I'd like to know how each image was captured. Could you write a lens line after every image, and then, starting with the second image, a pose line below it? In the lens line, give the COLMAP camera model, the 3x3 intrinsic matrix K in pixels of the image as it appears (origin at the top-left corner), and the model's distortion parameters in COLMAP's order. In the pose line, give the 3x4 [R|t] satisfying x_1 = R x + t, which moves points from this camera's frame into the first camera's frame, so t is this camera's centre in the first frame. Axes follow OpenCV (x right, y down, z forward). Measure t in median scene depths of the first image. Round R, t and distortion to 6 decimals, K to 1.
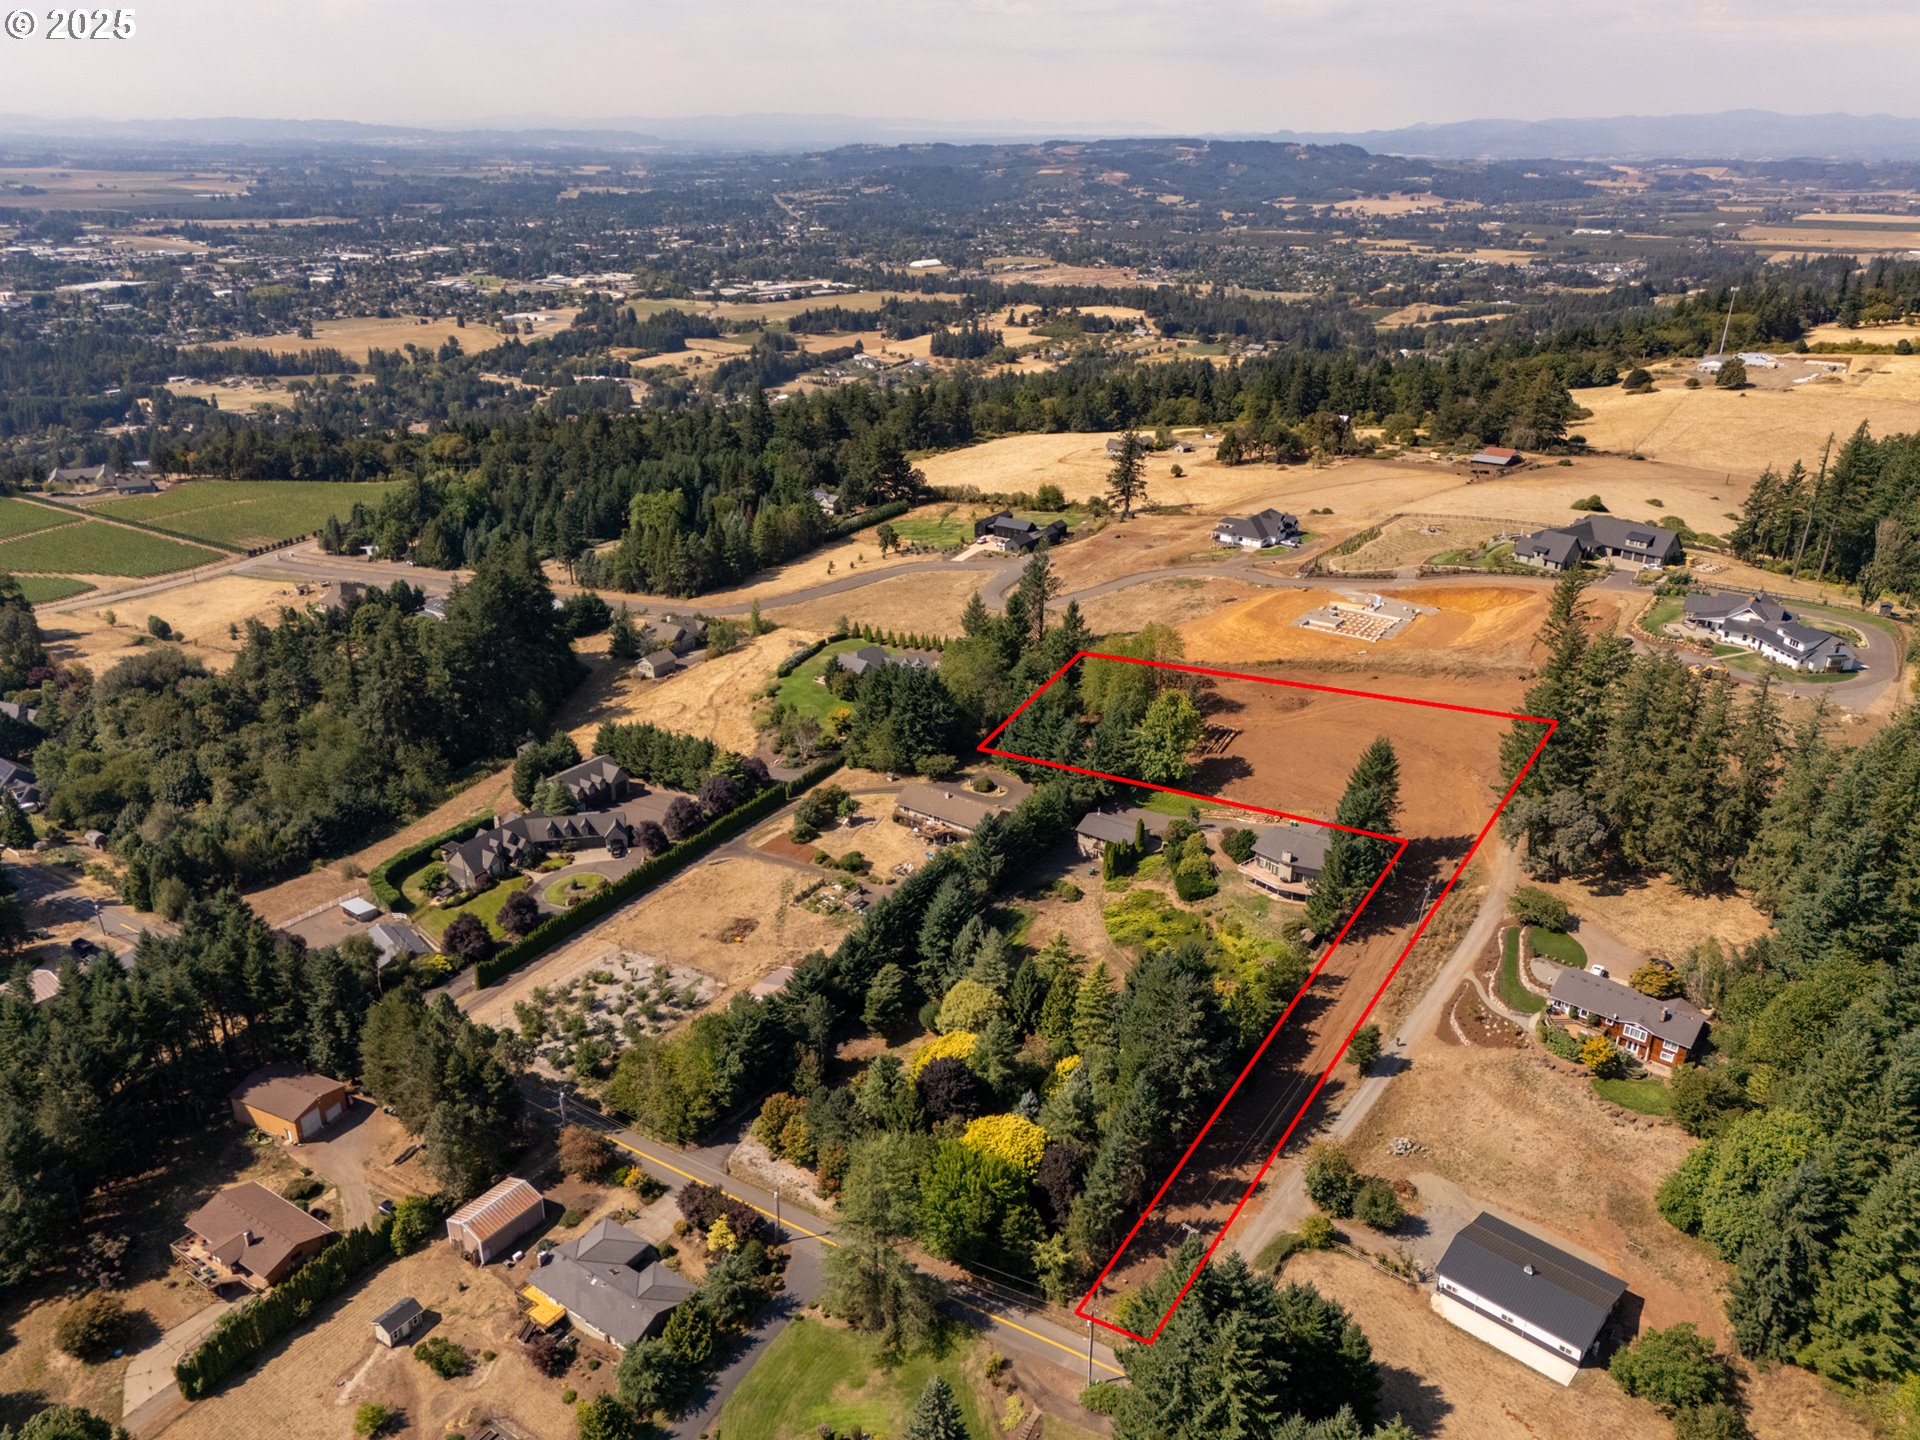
lens RADIAL K [[1404.5, 0, 965.6], [0, 1404.5, 716.5], [0, 0, 1]] dist [0.068339, -0.054743]
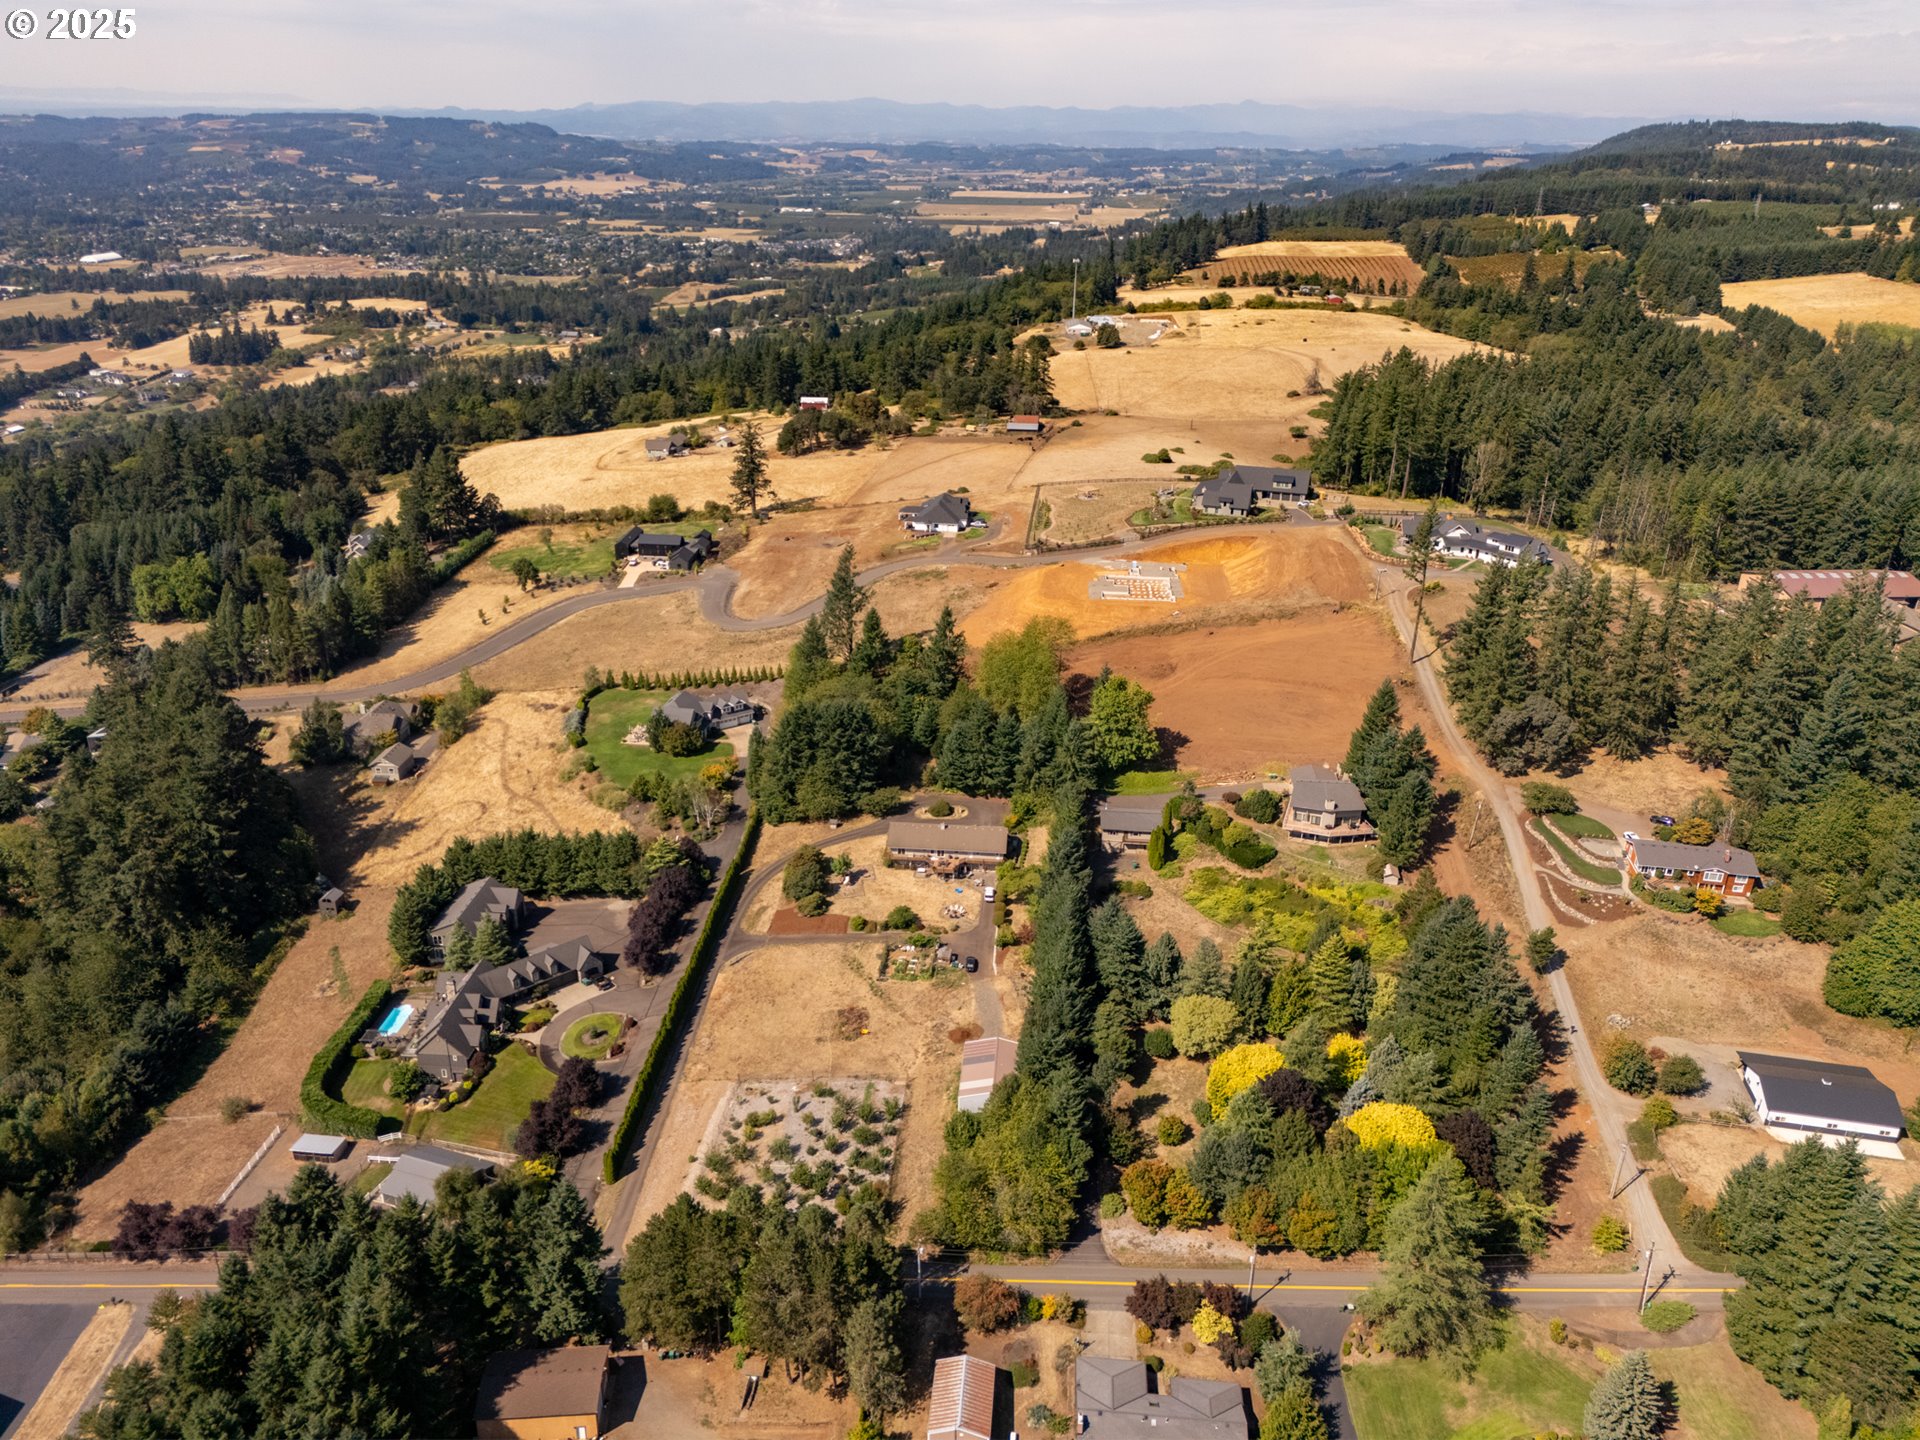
lens RADIAL K [[1398.0, 0, 963.5], [0, 1398.0, 721.1], [0, 0, 1]] dist [0.071713, -0.063491]
pose [[0.865120, -0.193371, 0.462790, -0.058181], [0.185615, 0.980617, 0.062757, -0.009668], [-0.465955, 0.031608, 0.884244, 0.020986]]
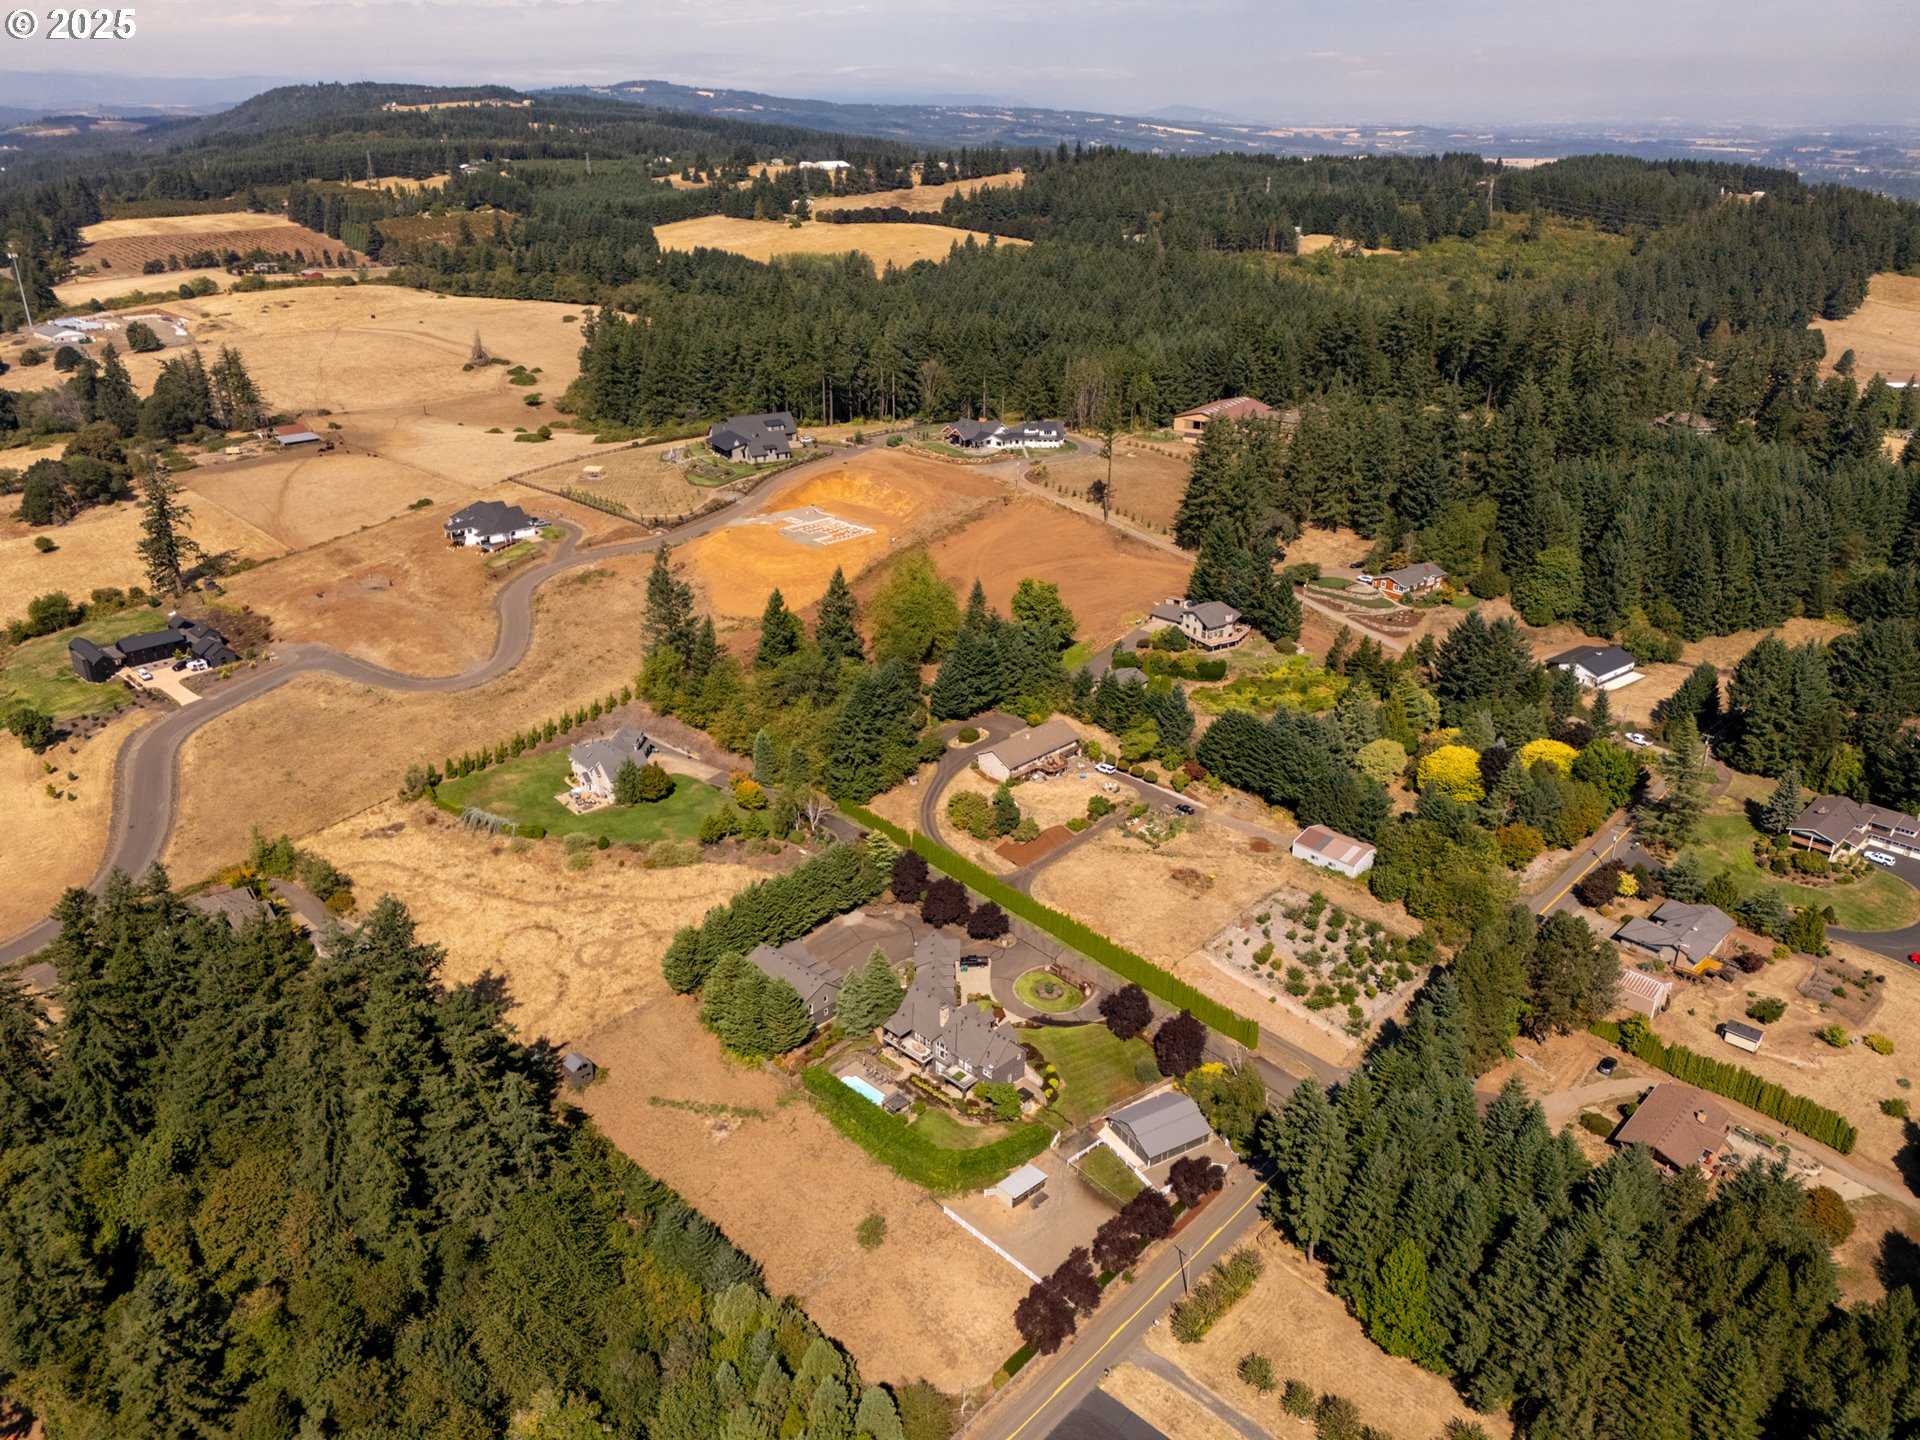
lens RADIAL K [[1398.0, 0, 963.5], [0, 1398.0, 721.1], [0, 0, 1]] dist [0.071713, -0.063491]
pose [[0.176797, -0.405648, 0.896768, -0.131823], [0.372413, 0.870952, 0.320549, -0.042406], [-0.911071, 0.277296, 0.305050, 0.098262]]
